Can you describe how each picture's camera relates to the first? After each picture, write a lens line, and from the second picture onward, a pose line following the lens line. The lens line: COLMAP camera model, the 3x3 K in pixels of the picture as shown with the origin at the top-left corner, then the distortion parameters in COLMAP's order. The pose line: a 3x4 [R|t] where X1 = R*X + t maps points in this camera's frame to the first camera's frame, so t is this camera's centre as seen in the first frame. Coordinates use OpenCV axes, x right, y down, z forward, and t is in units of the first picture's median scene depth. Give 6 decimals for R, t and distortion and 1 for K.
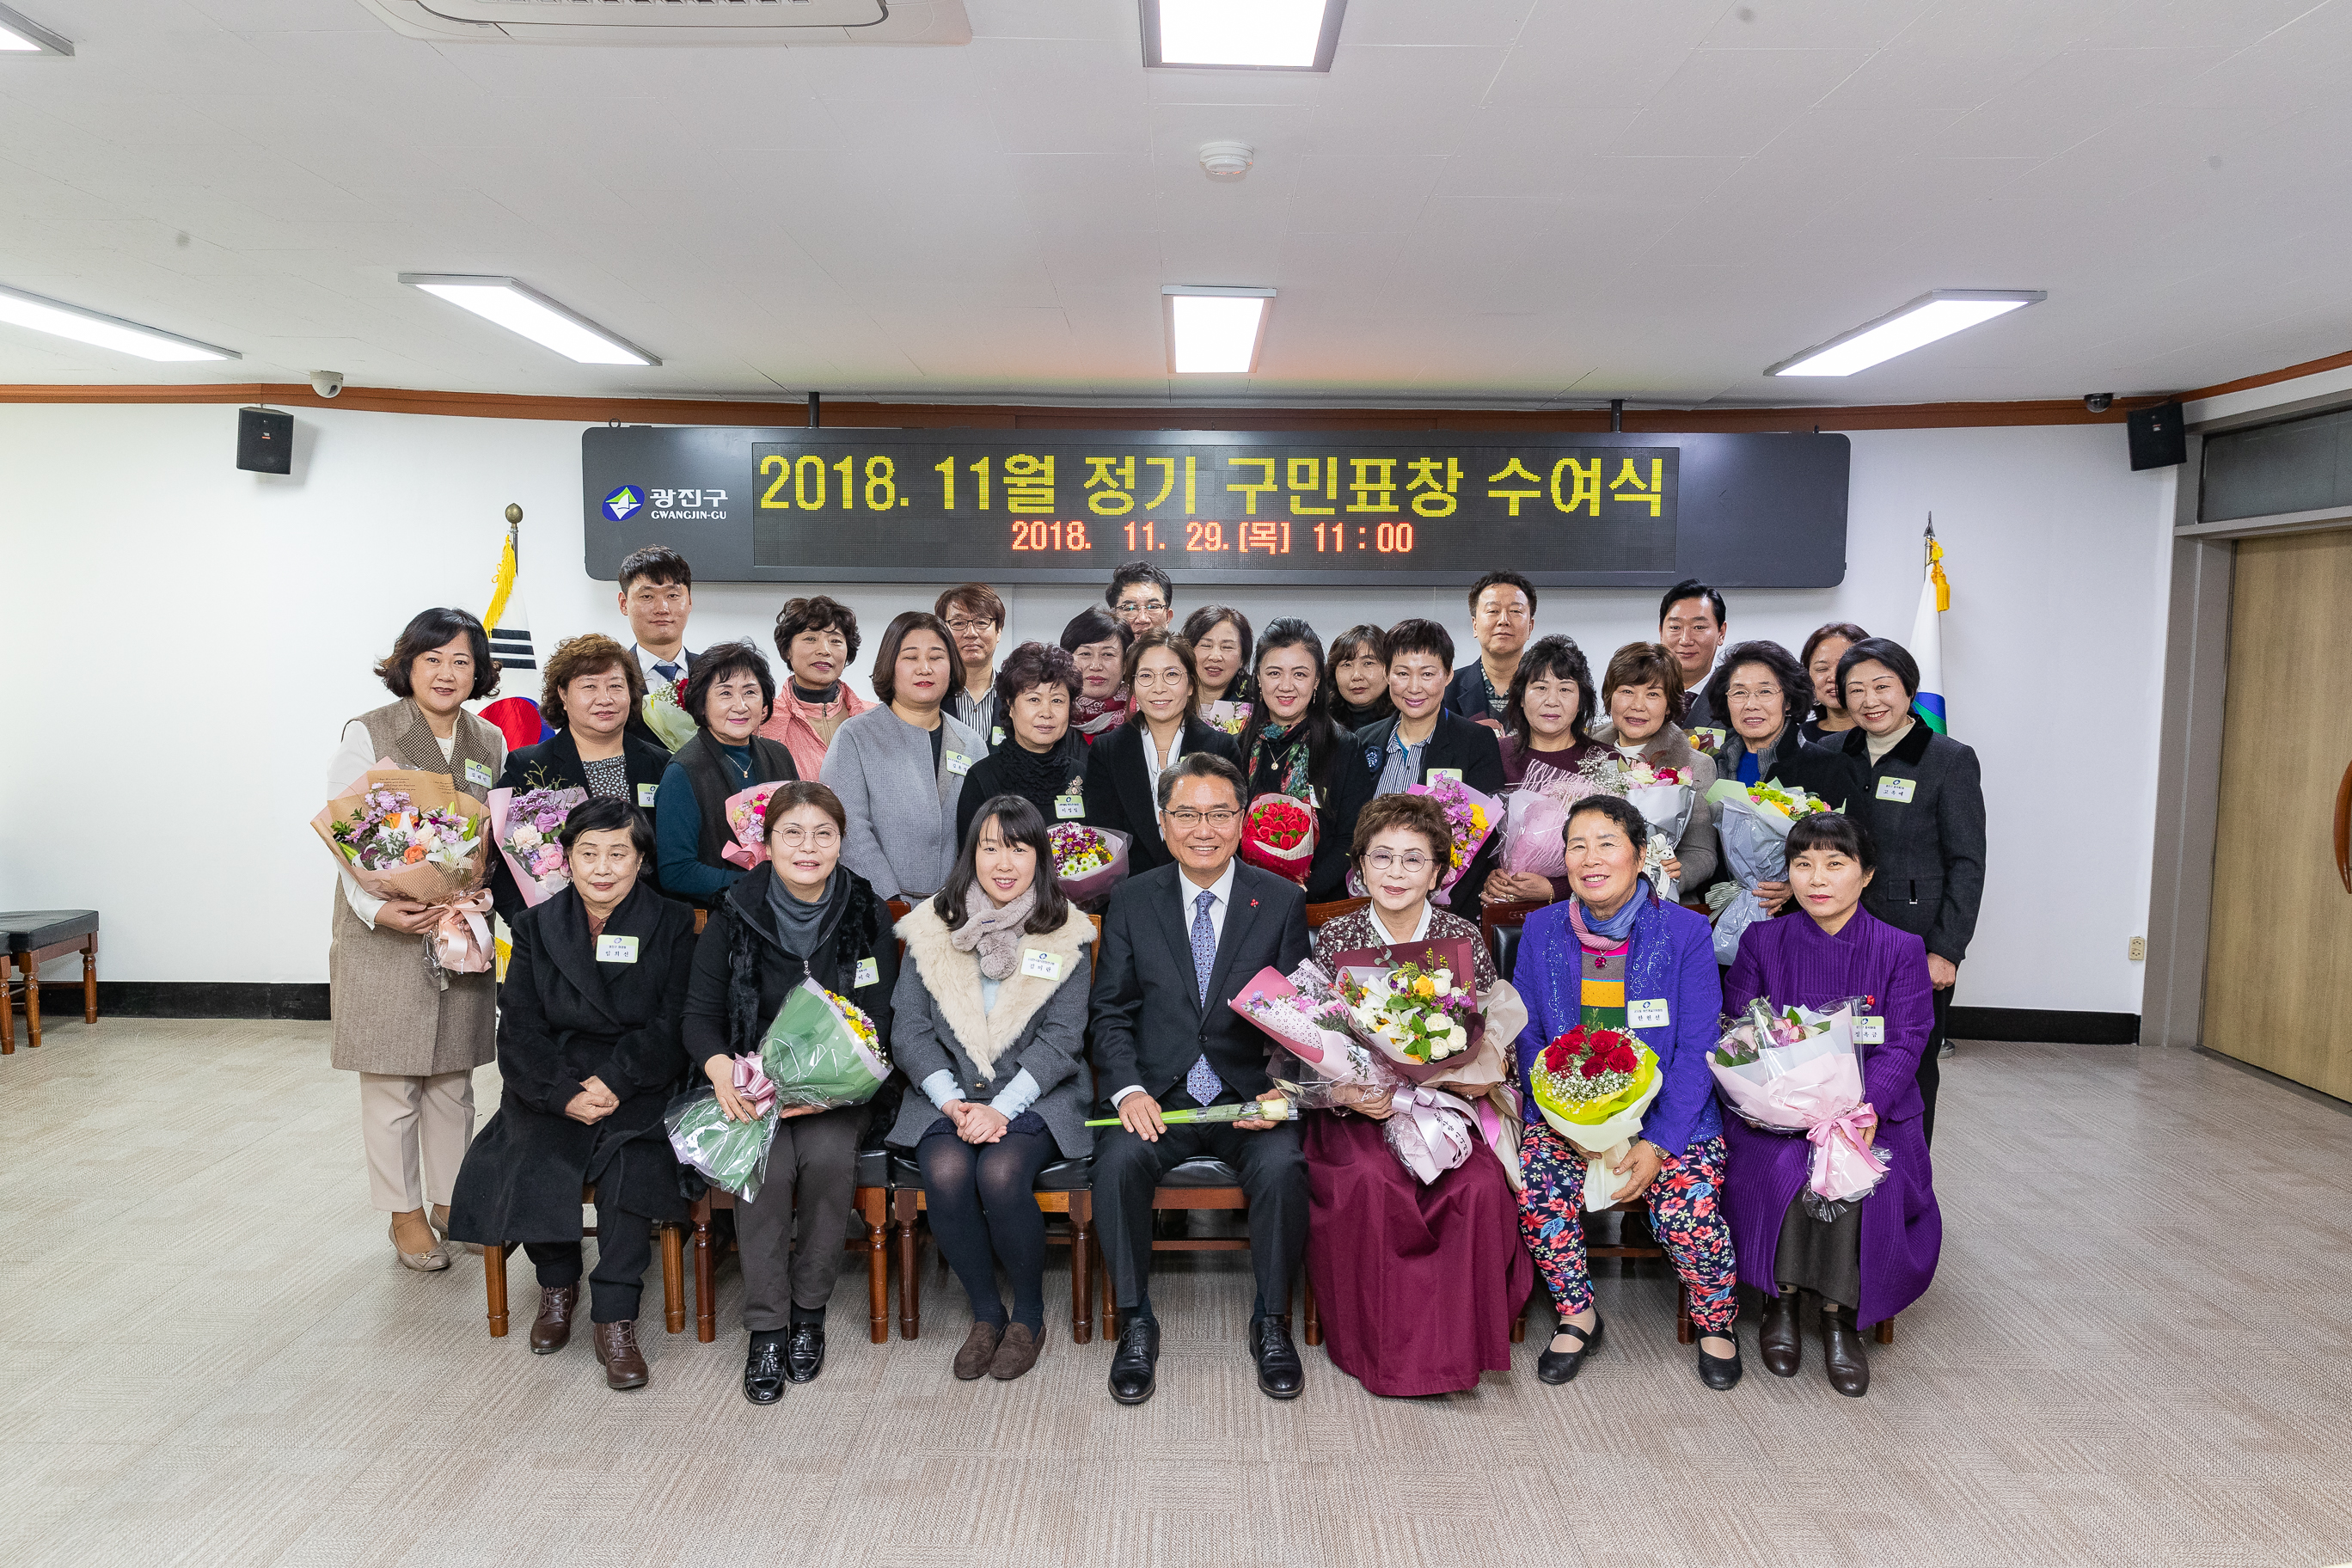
lens RADIAL K [[1691.7, 0, 1172.9], [0, 1691.7, 786.5], [0, 0, 1]] dist [-0.012909, 0.000240]
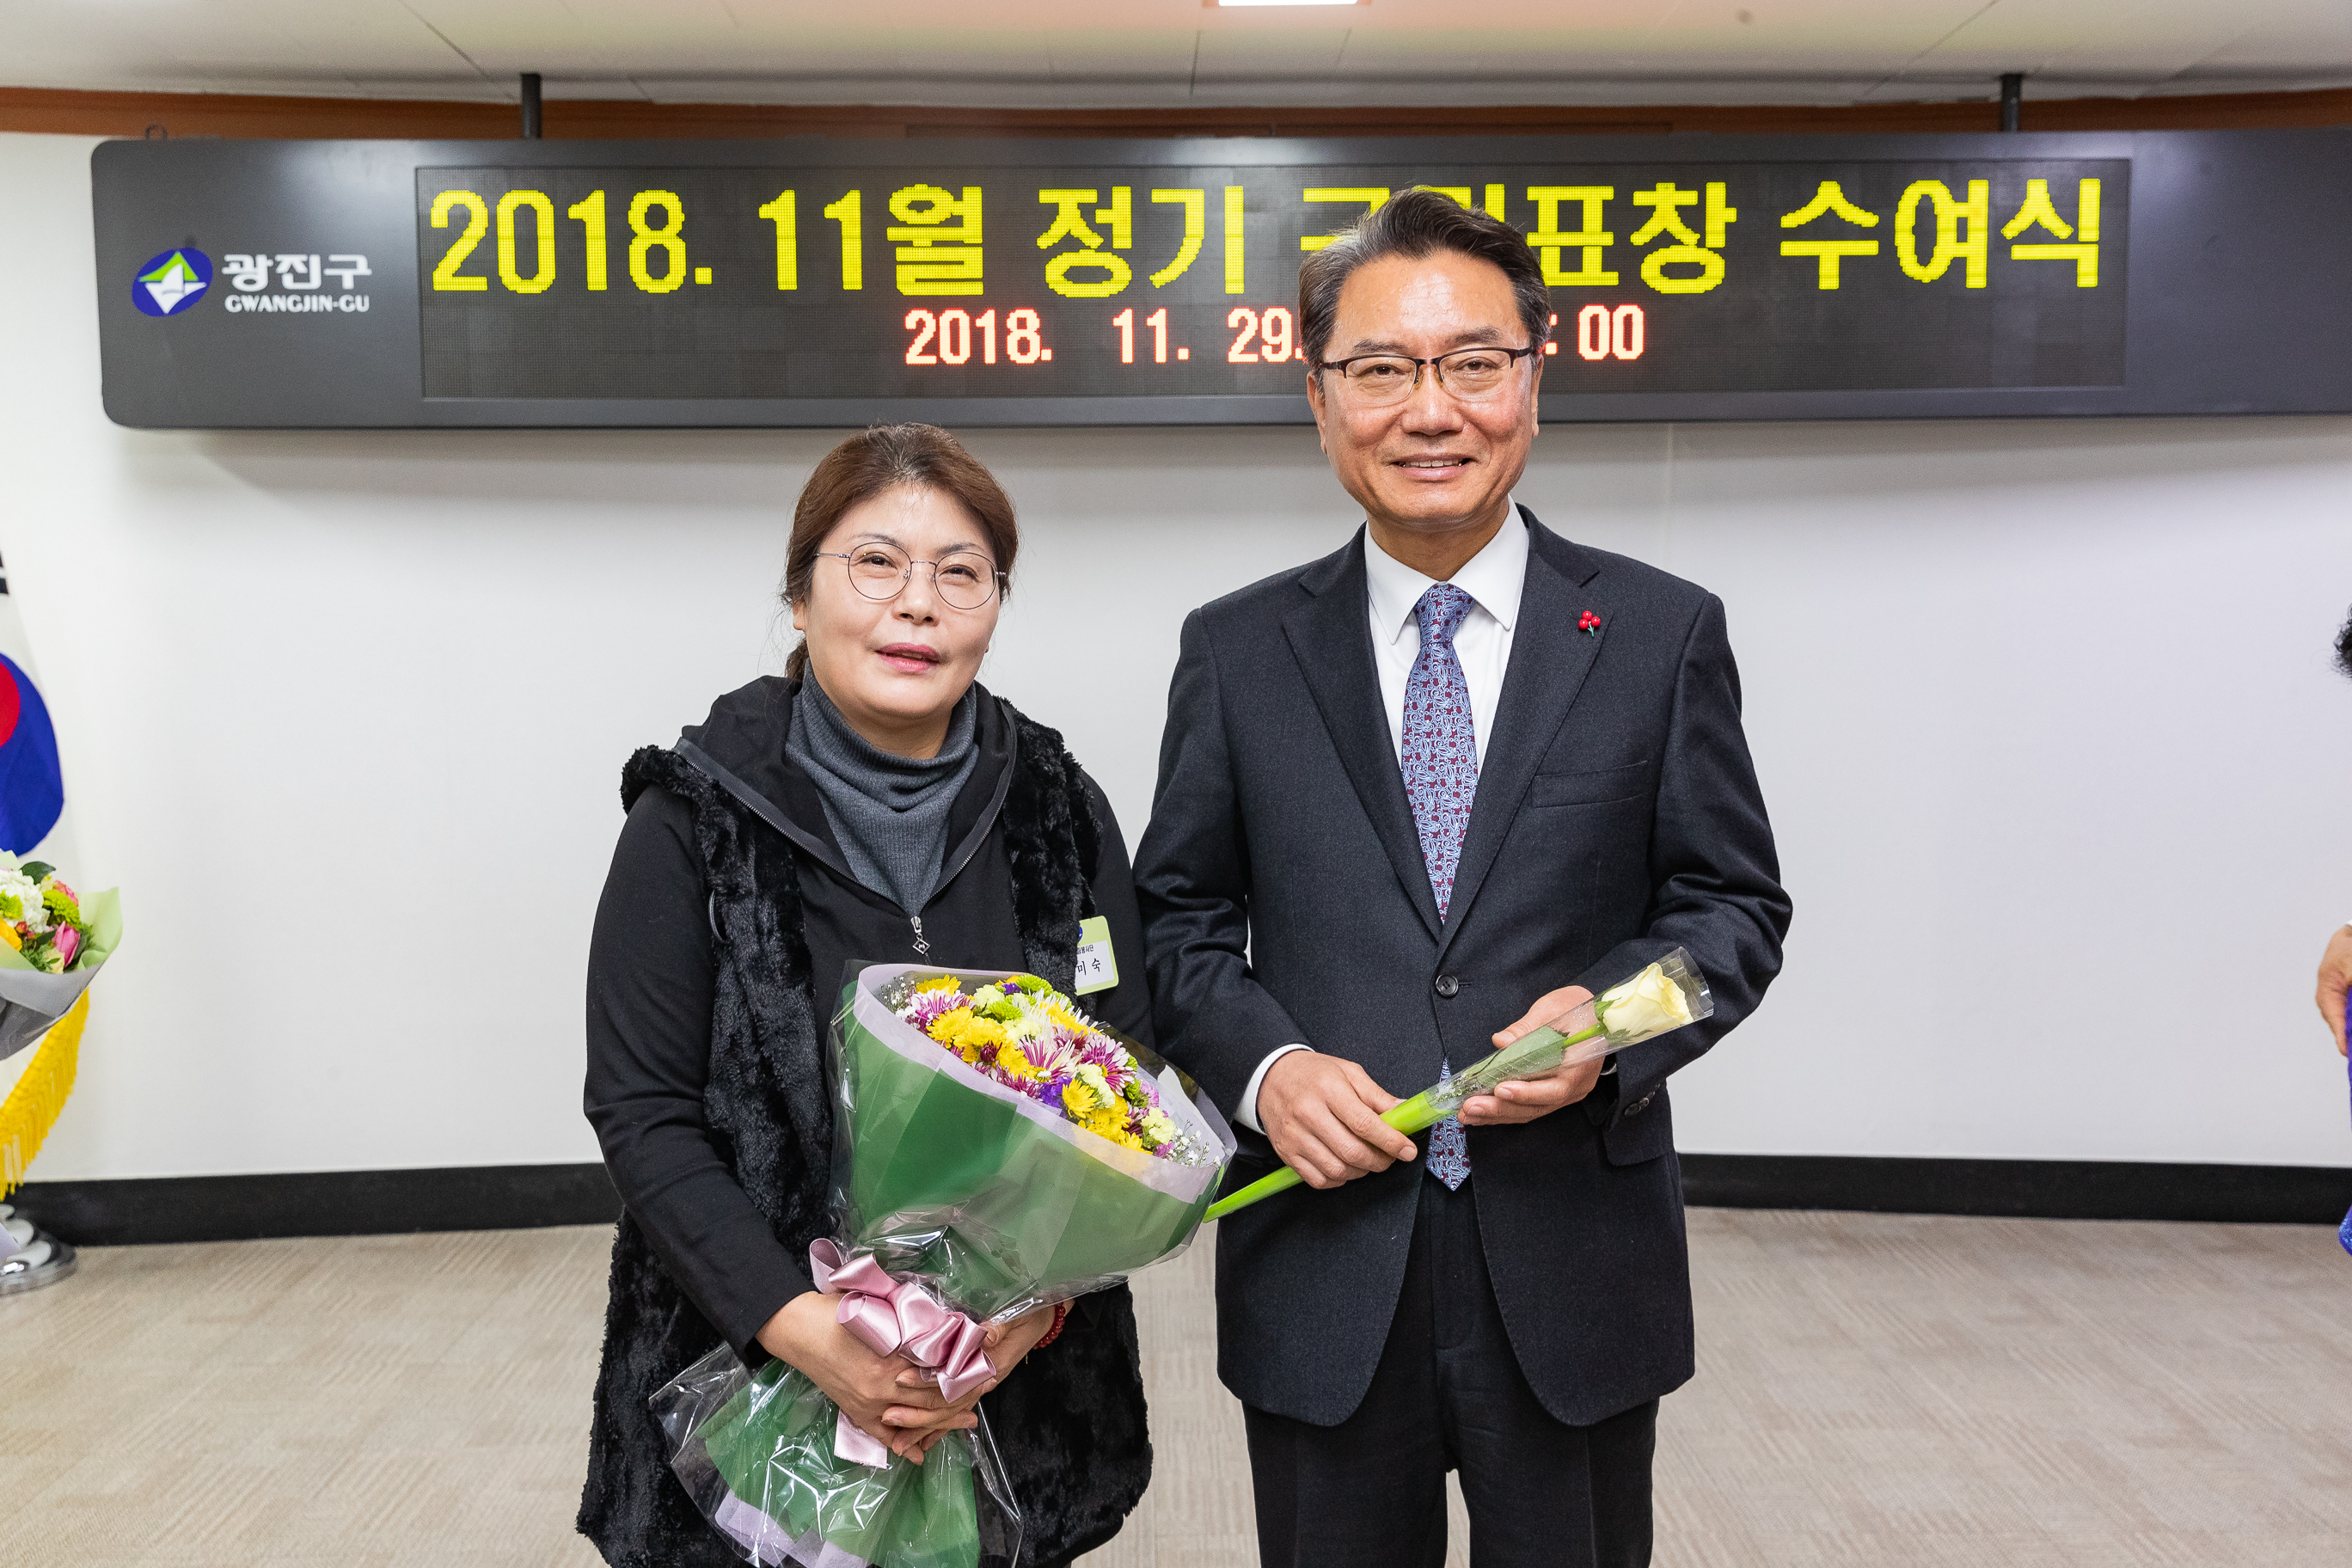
lens RADIAL K [[2413.1, 0, 1169.2], [0, 2413.1, 794.4], [0, 0, 1]] dist [0.016633, 0.008634]
pose [[0.999478, -0.016483, 0.027771, -0.034868], [0.016745, 0.999817, -0.009209, 0.006143], [-0.027614, 0.009669, 0.999572, 0.229093]]
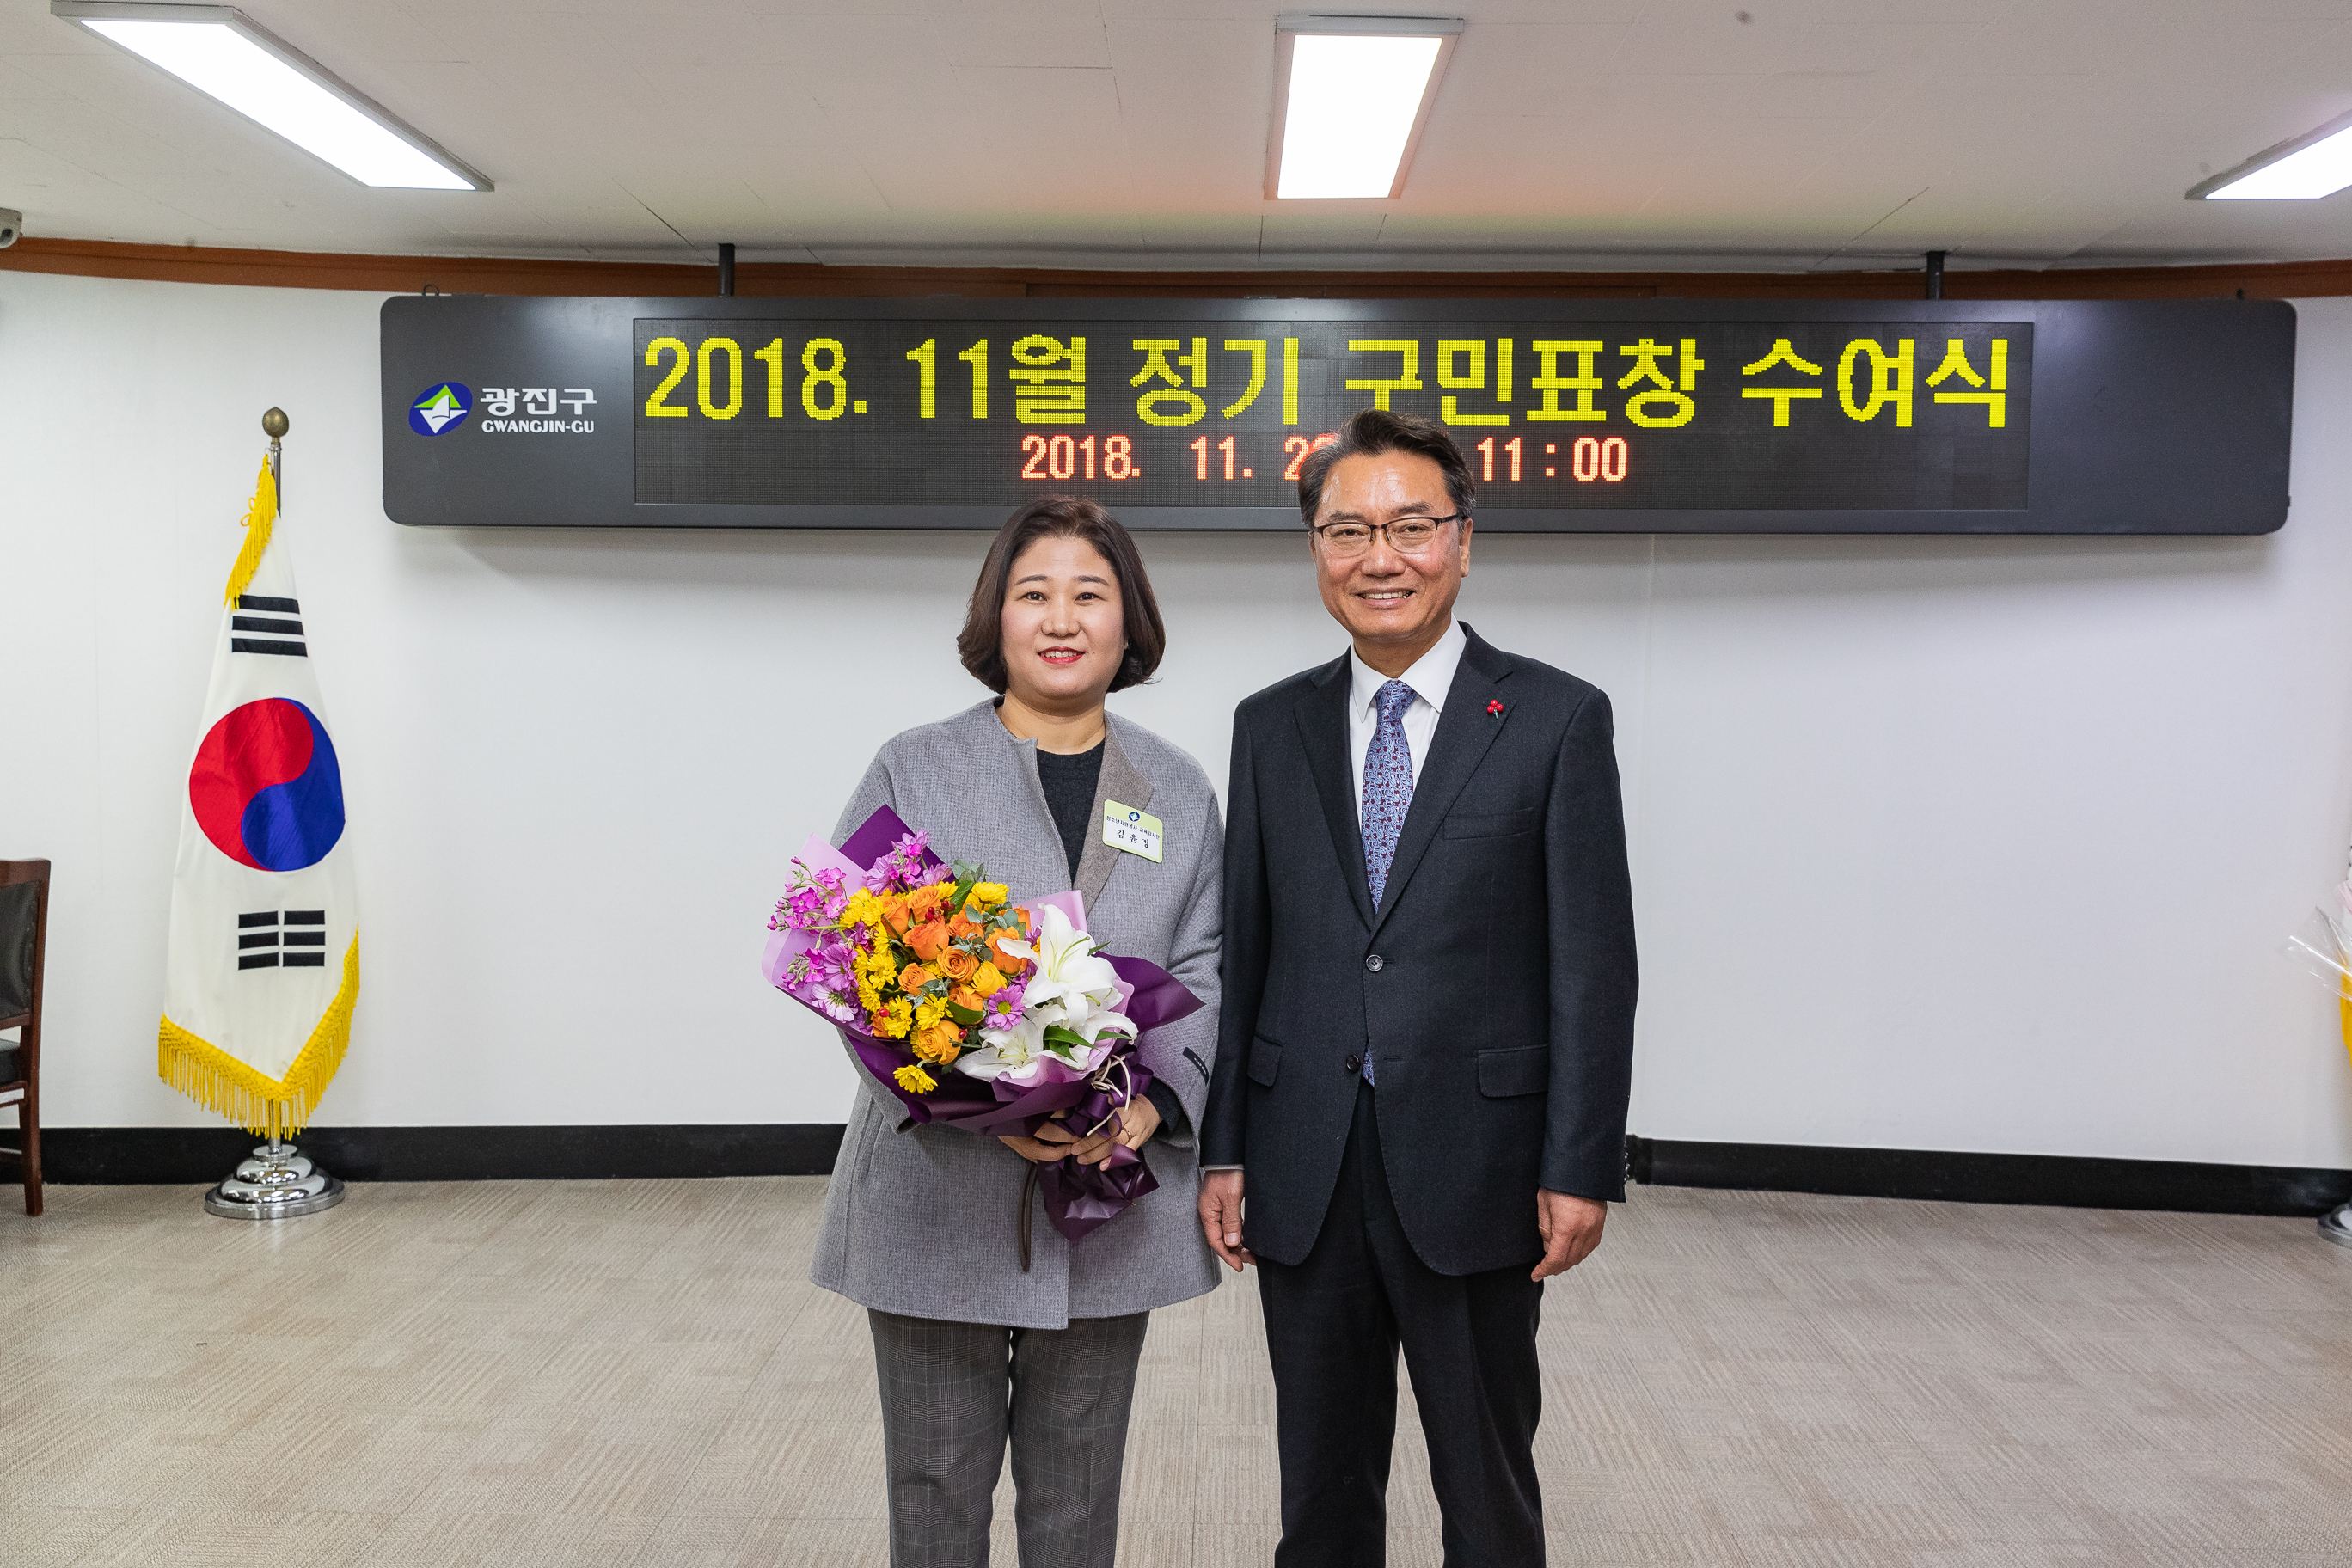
lens RADIAL K [[2157.2, 0, 1162.5], [0, 2157.2, 789.8], [0, 0, 1]] dist [-0.011216, 0.023590]
pose [[0.999834, 0.001734, -0.018158, -0.024345], [-0.002259, 0.999579, -0.028929, 0.006688], [0.018101, 0.028965, 0.999417, 0.158336]]
